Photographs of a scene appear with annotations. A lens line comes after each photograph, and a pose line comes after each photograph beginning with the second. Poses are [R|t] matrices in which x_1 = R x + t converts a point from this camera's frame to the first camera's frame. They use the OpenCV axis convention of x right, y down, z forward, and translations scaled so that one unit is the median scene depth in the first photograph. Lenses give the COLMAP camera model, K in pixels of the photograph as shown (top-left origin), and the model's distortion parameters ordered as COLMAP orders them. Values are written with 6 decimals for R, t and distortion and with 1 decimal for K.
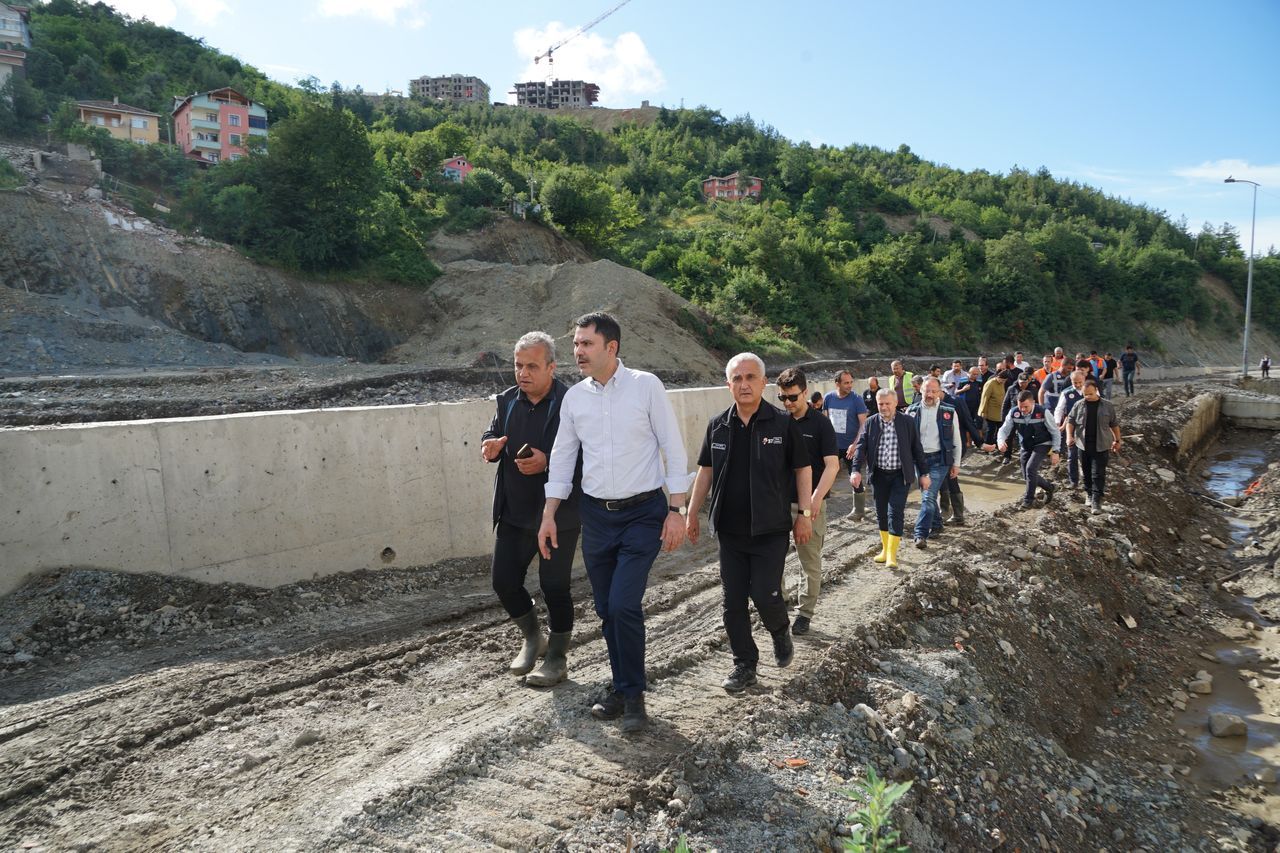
lens RADIAL K [[851.6, 0, 640.0], [0, 851.6, 426.5], [0, 0, 1]] dist [-0.053470, 0.034171]
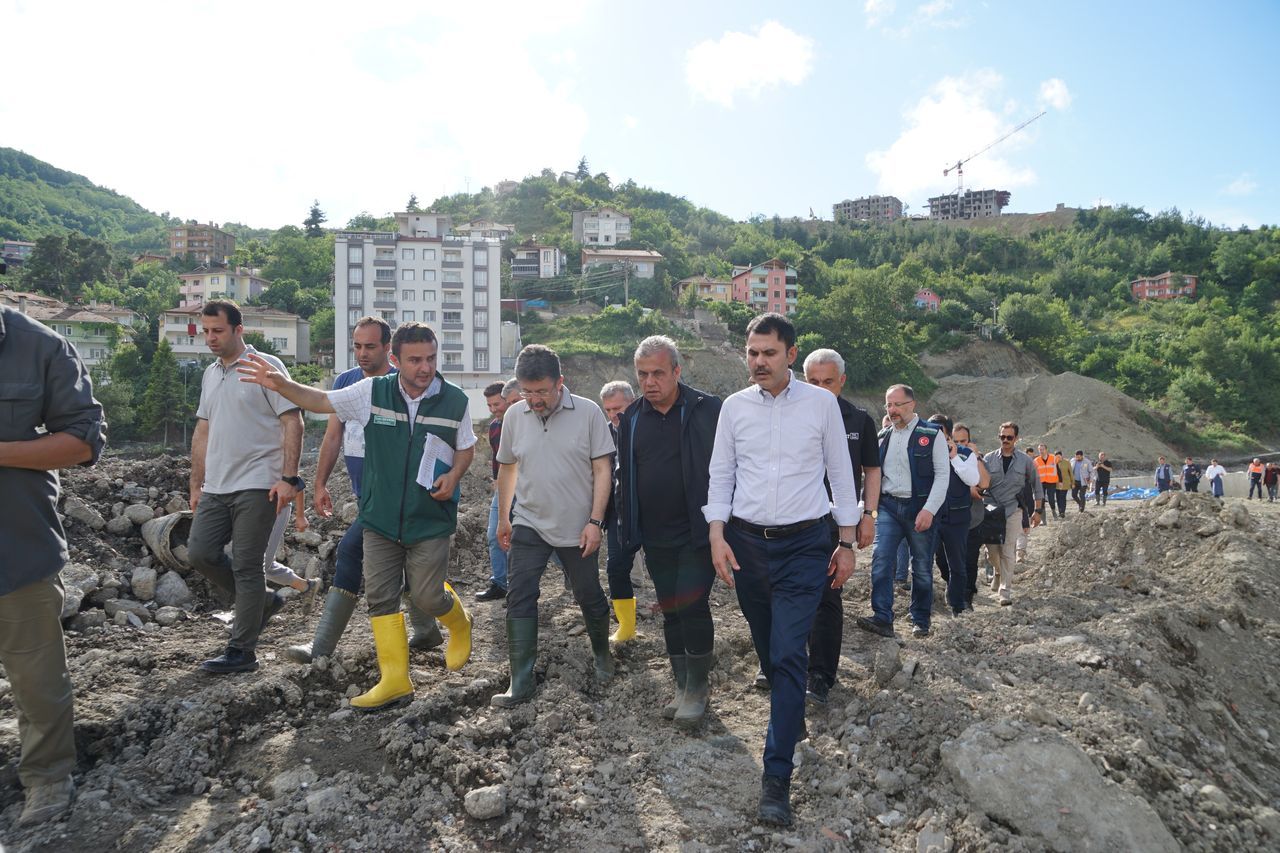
lens RADIAL K [[851.6, 0, 640.0], [0, 851.6, 426.5], [0, 0, 1]] dist [-0.053470, 0.034171]
pose [[0.908956, -0.005272, -0.416858, -0.054449], [-0.036827, 0.994996, -0.092884, 0.012957], [0.415262, 0.099779, 0.904213, -0.212082]]
